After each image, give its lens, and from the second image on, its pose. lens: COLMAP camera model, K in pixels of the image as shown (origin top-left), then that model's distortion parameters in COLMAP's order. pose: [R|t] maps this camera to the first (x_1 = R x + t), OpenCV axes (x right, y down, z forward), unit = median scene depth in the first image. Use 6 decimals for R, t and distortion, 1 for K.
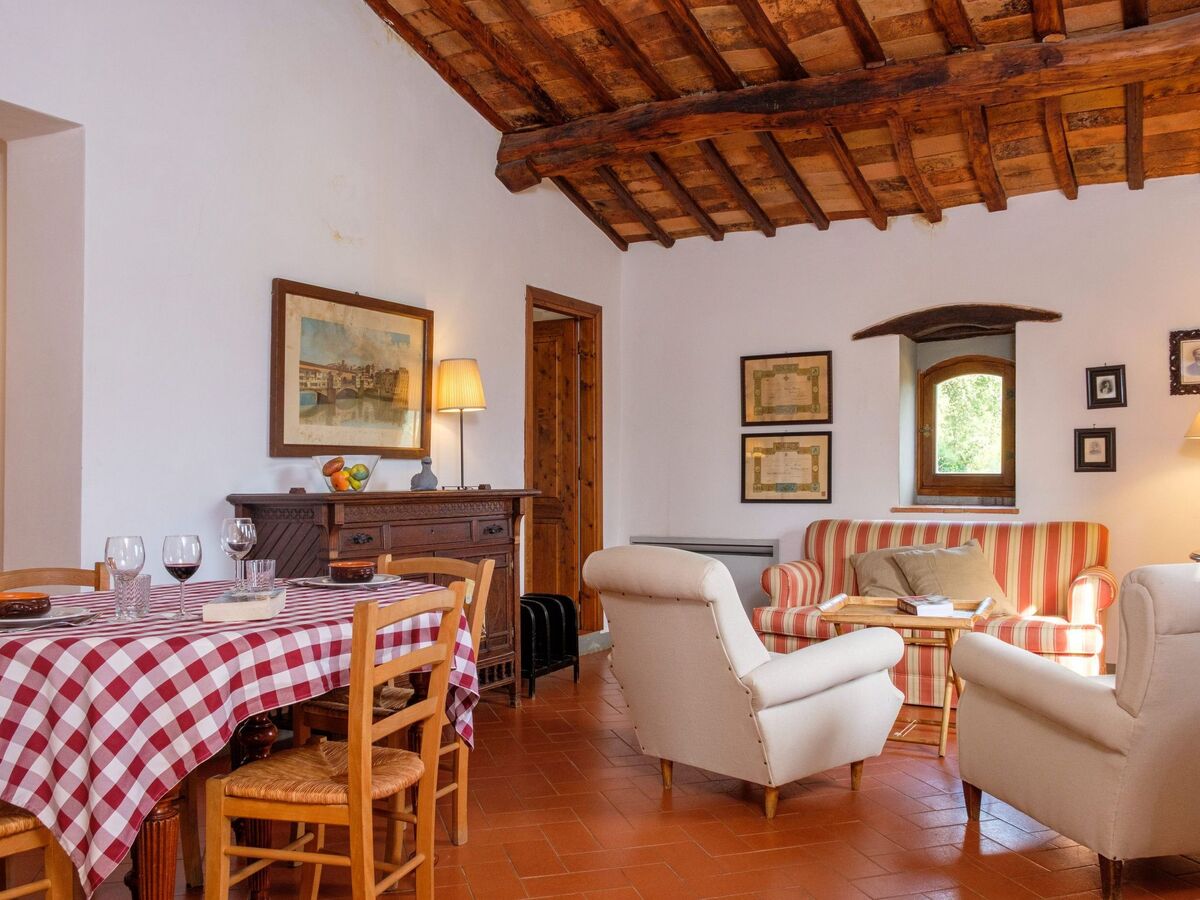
lens RADIAL K [[1017.4, 0, 600.0], [0, 1017.4, 450.0], [0, 0, 1]] dist [-0.063877, 0.008664]
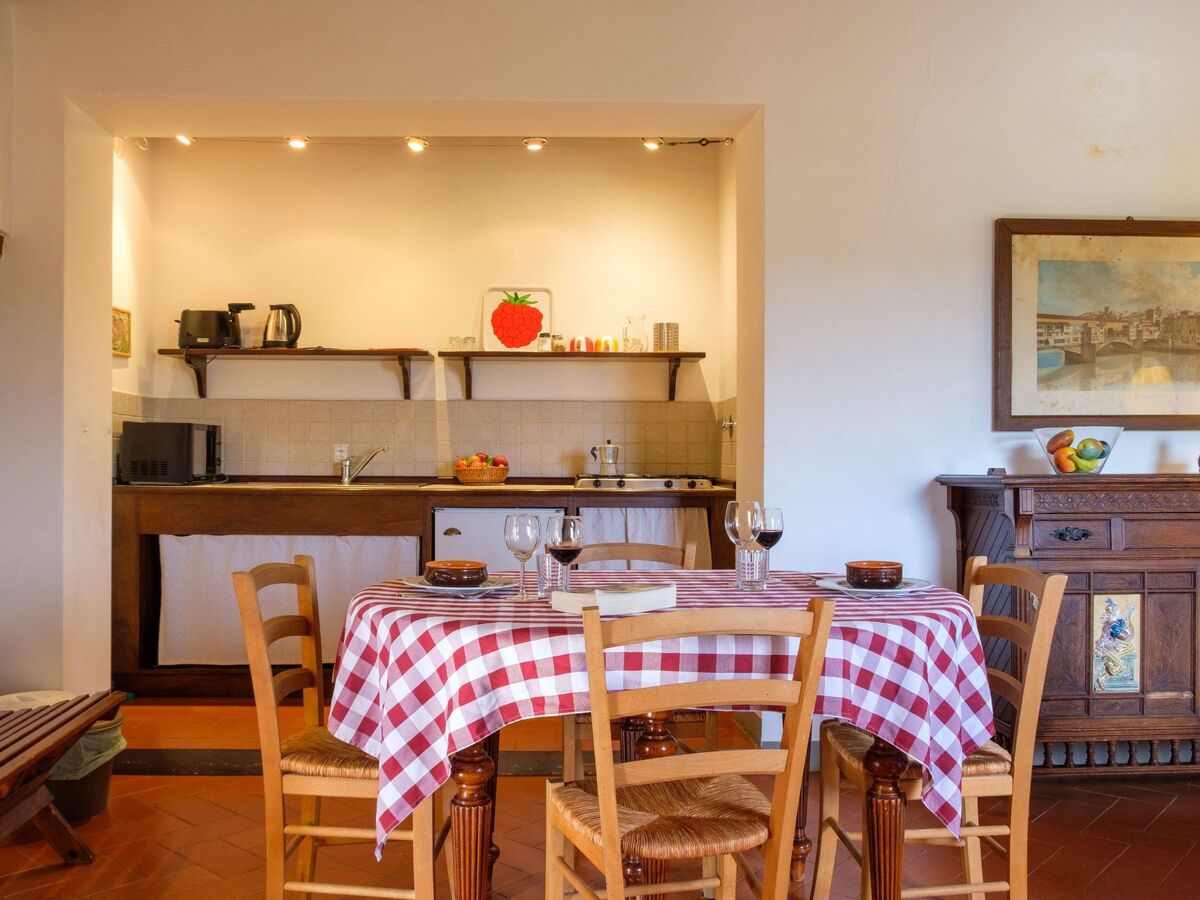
lens RADIAL K [[1017.4, 0, 600.0], [0, 1017.4, 450.0], [0, 0, 1]] dist [-0.063877, 0.008664]
pose [[0.526699, -0.009084, -0.850003, 0.169405], [0.024821, 0.999681, 0.004696, 0.007894], [0.849689, -0.023571, 0.526757, 0.215801]]
